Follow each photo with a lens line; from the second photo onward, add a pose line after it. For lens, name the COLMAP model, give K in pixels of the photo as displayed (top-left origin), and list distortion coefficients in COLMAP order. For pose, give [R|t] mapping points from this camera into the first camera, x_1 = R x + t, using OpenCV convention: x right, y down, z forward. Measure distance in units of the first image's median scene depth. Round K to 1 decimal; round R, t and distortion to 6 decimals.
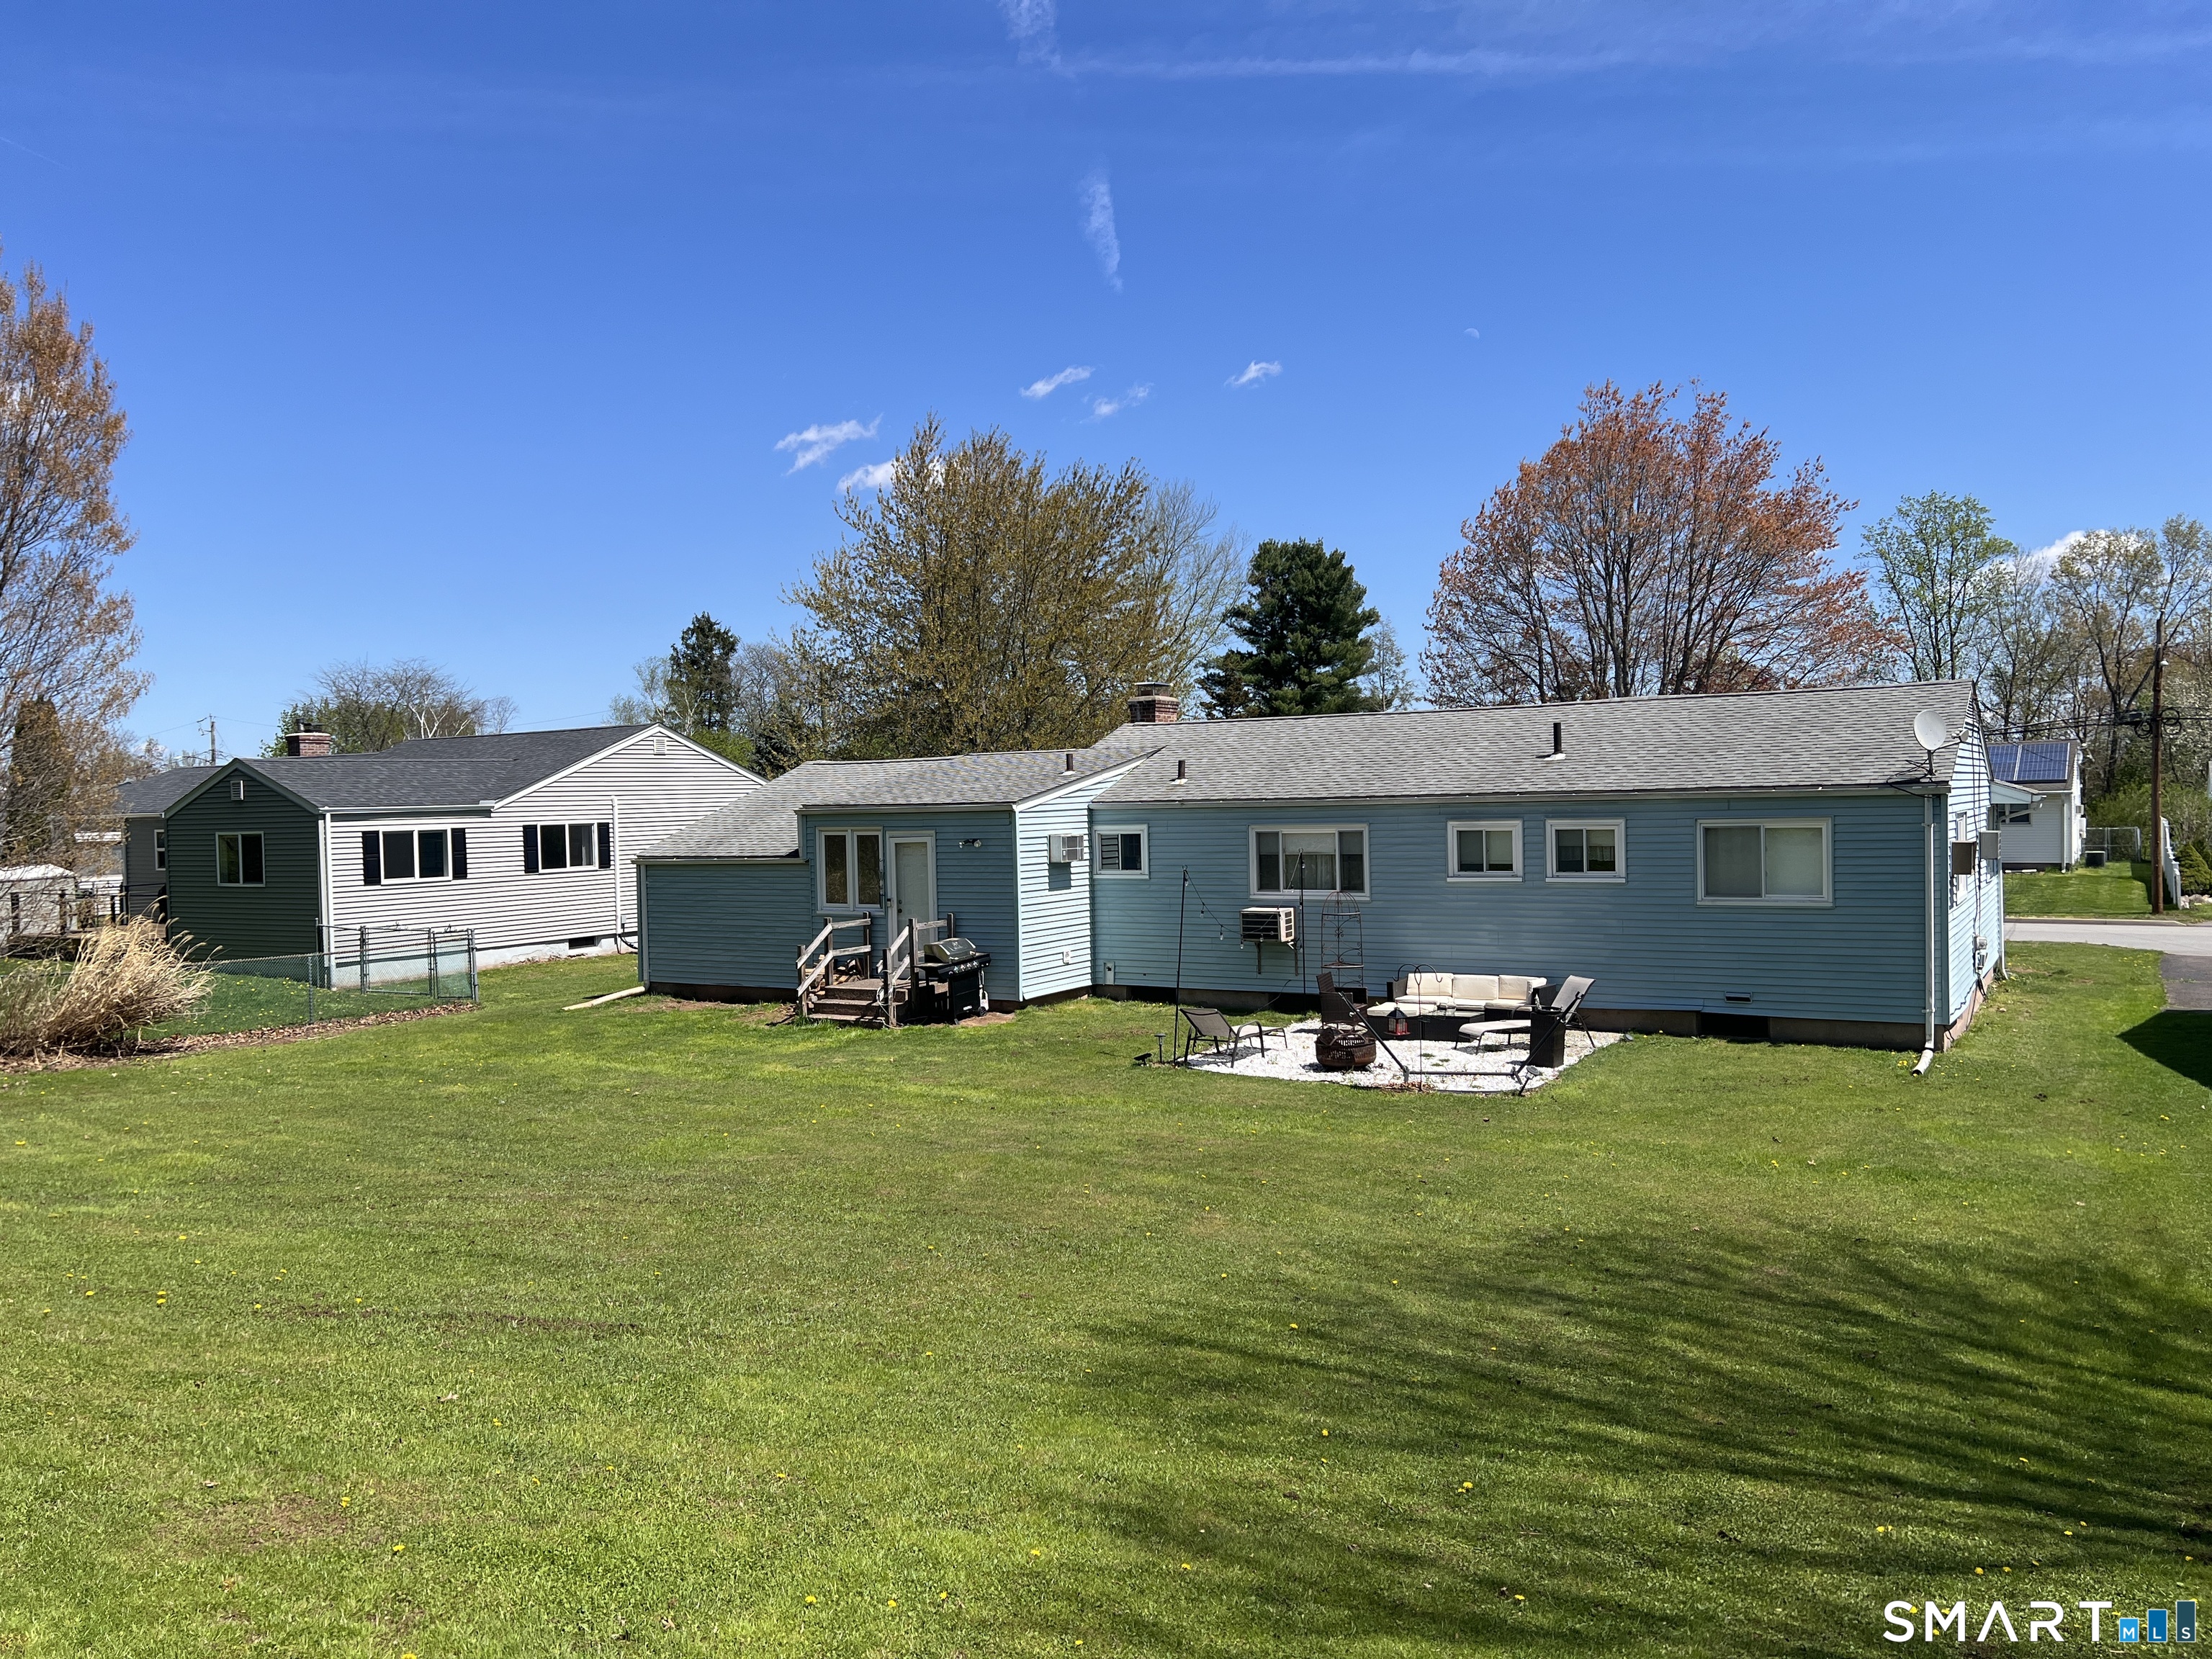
lens RADIAL K [[1662.7, 0, 1106.0], [0, 1662.7, 829.5], [0, 0, 1]] dist [0.065594, -0.070075]
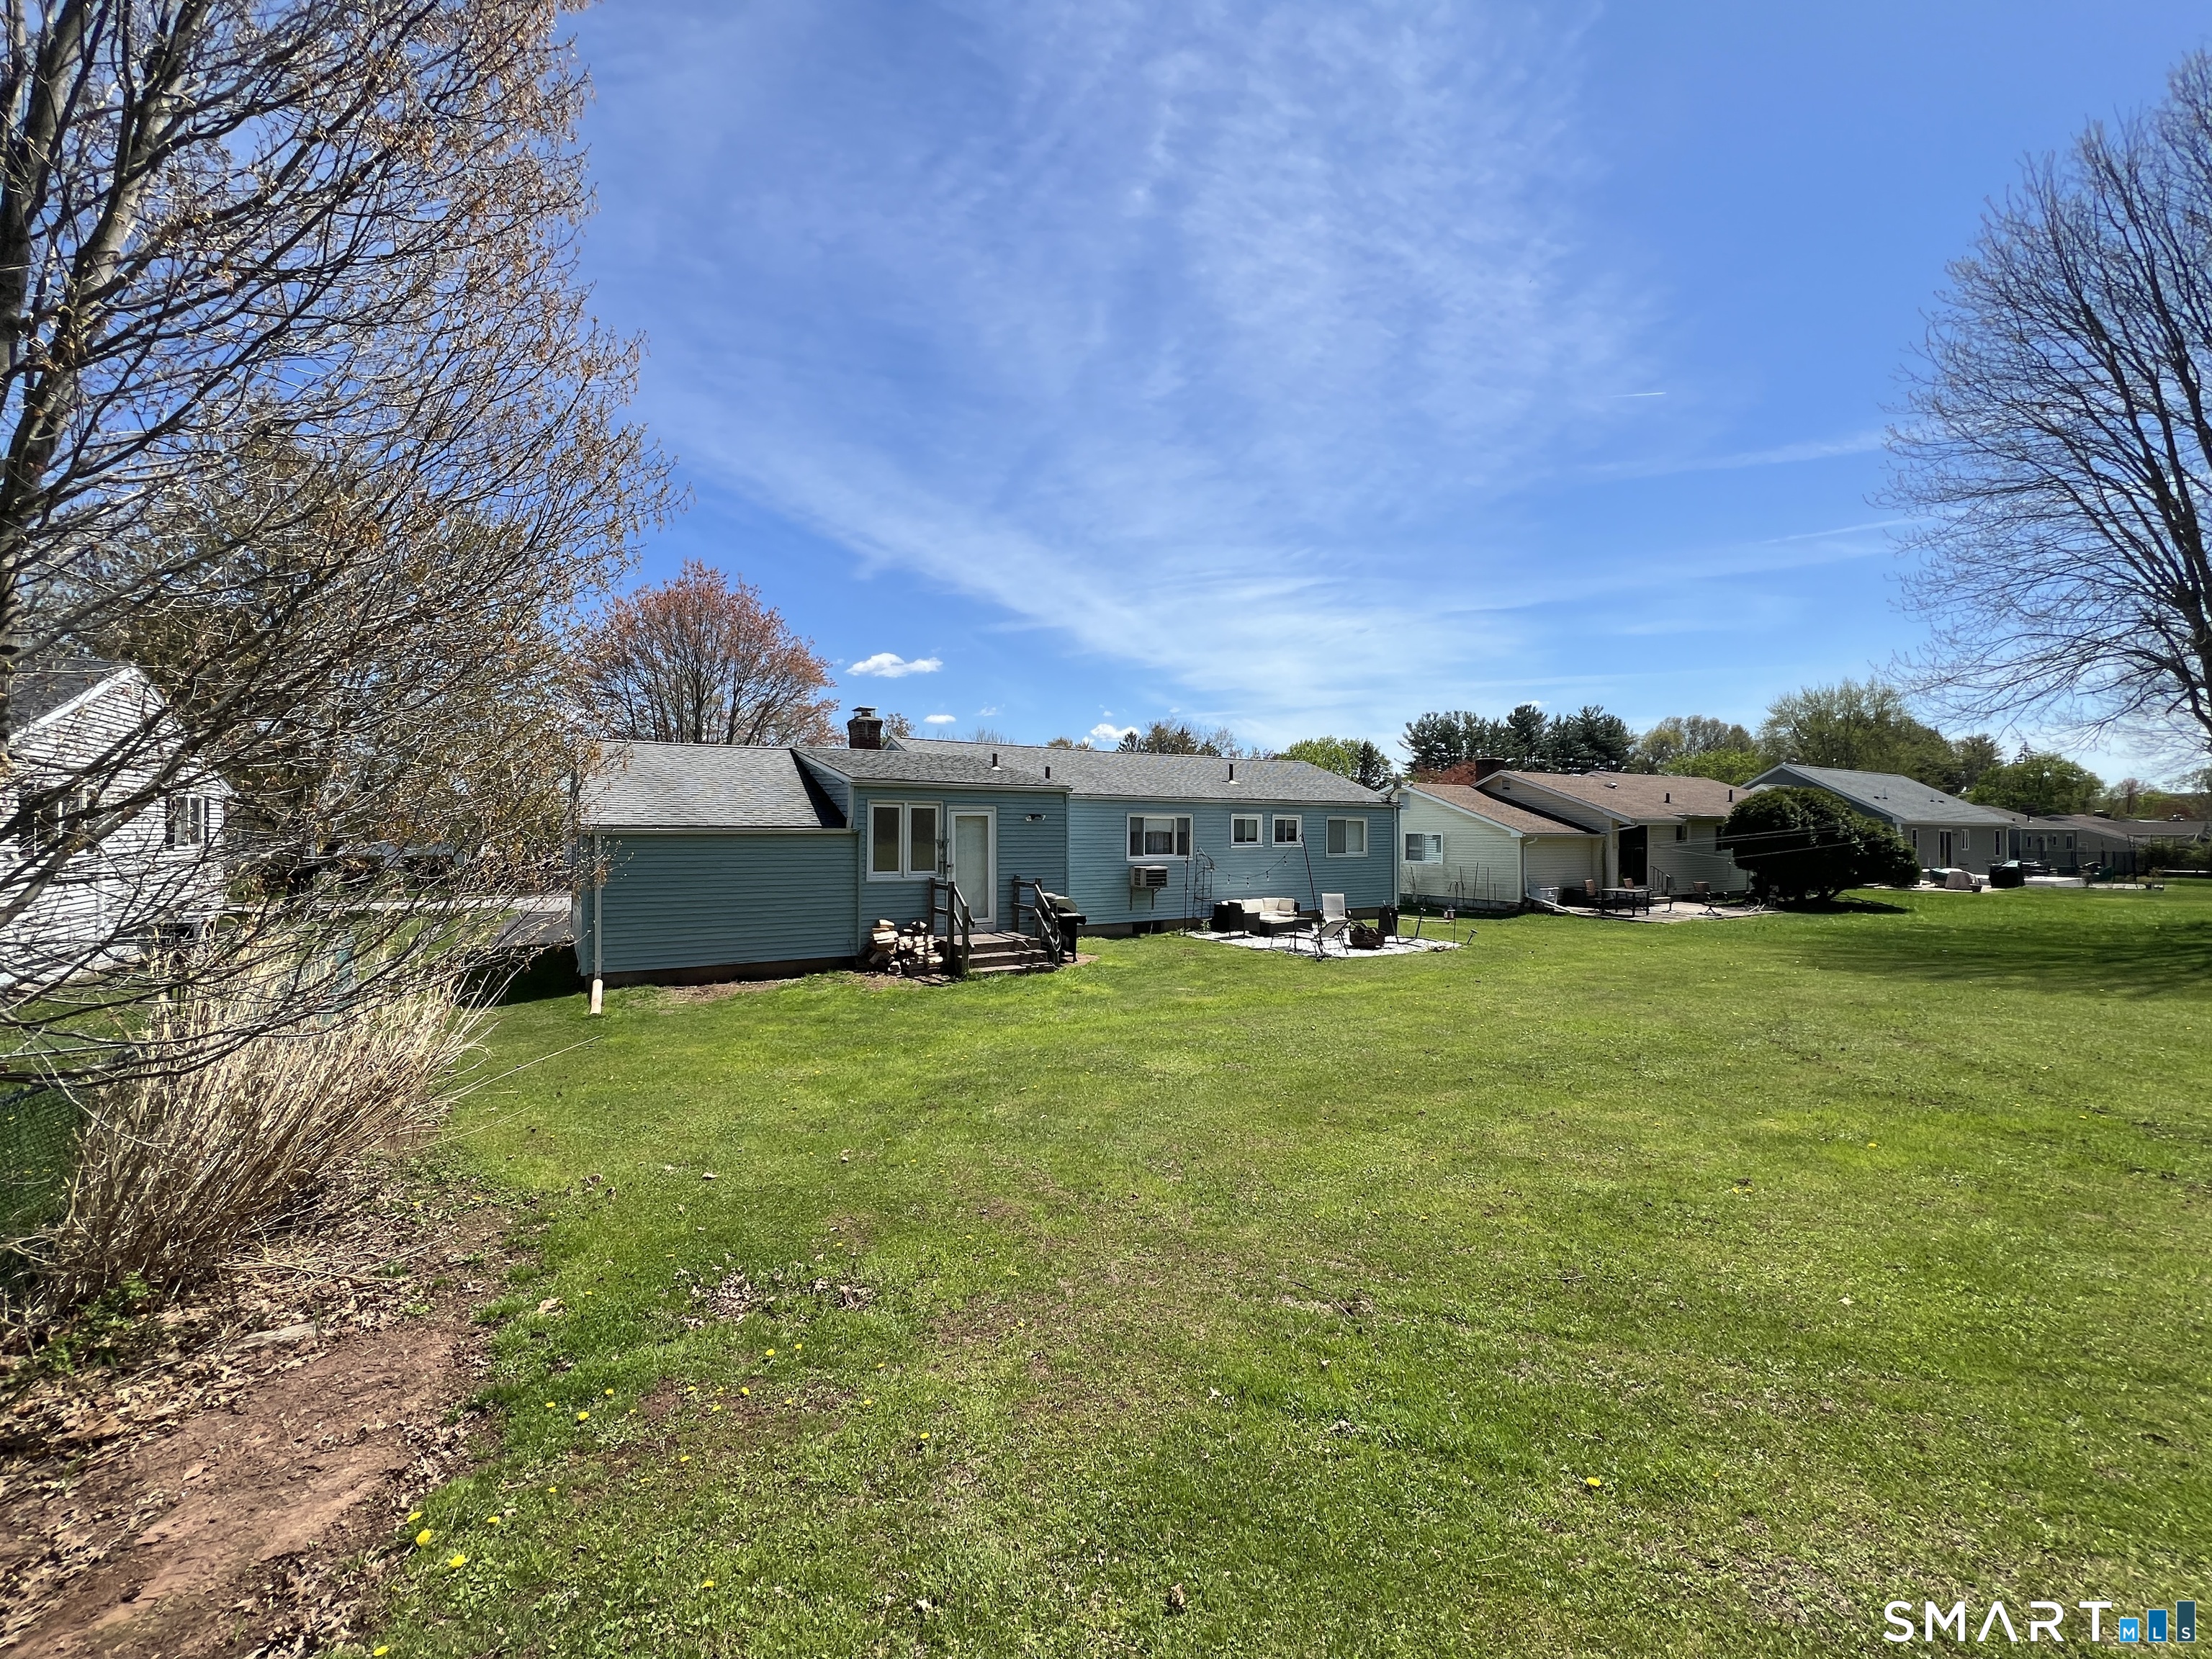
lens RADIAL K [[867.2, 0, 1103.4], [0, 867.2, 797.4], [0, 0, 1]] dist [-0.017580, 0.000107]
pose [[0.457124, 0.057894, 0.887517, -0.638665], [0.000298, 0.997869, -0.065246, 0.035955], [-0.889403, 0.030090, 0.456133, 0.667060]]
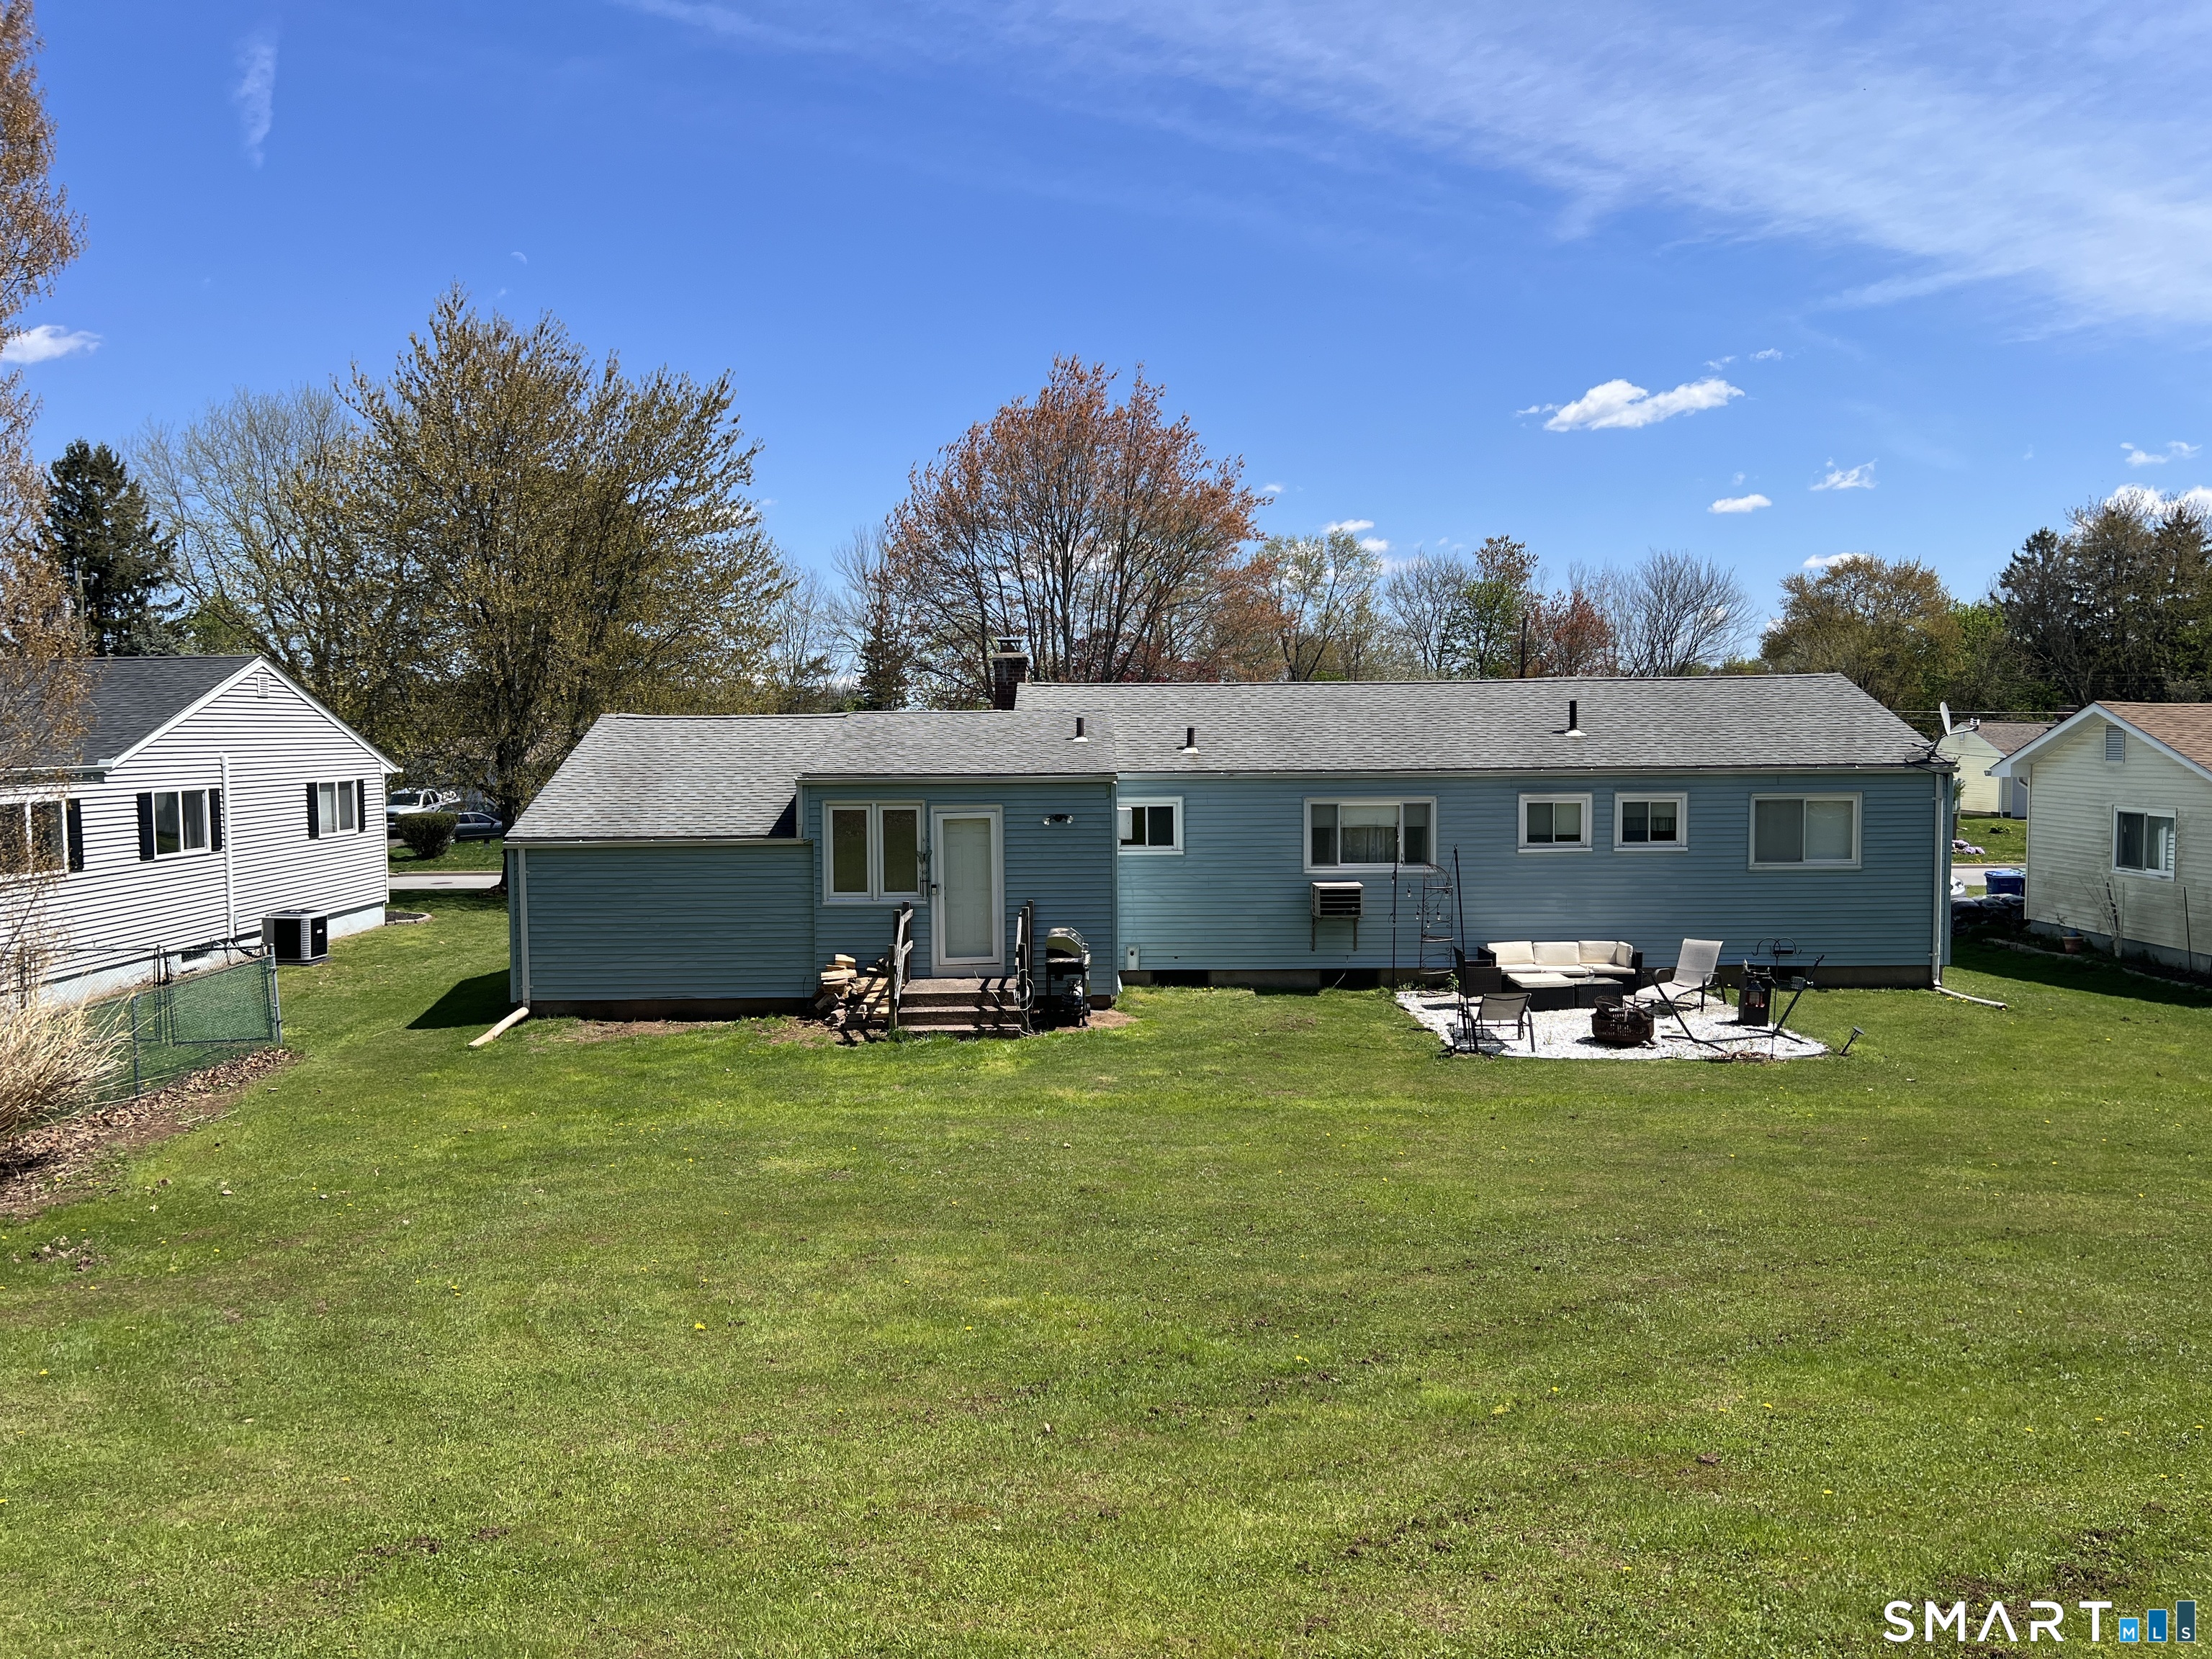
lens RADIAL K [[1662.7, 0, 1106.0], [0, 1662.7, 829.5], [0, 0, 1]] dist [0.065594, -0.070075]
pose [[0.853106, -0.013409, 0.521566, -0.522224], [-0.001221, 0.999616, 0.027696, -0.010679], [-0.521737, -0.024265, 0.852761, 0.243181]]
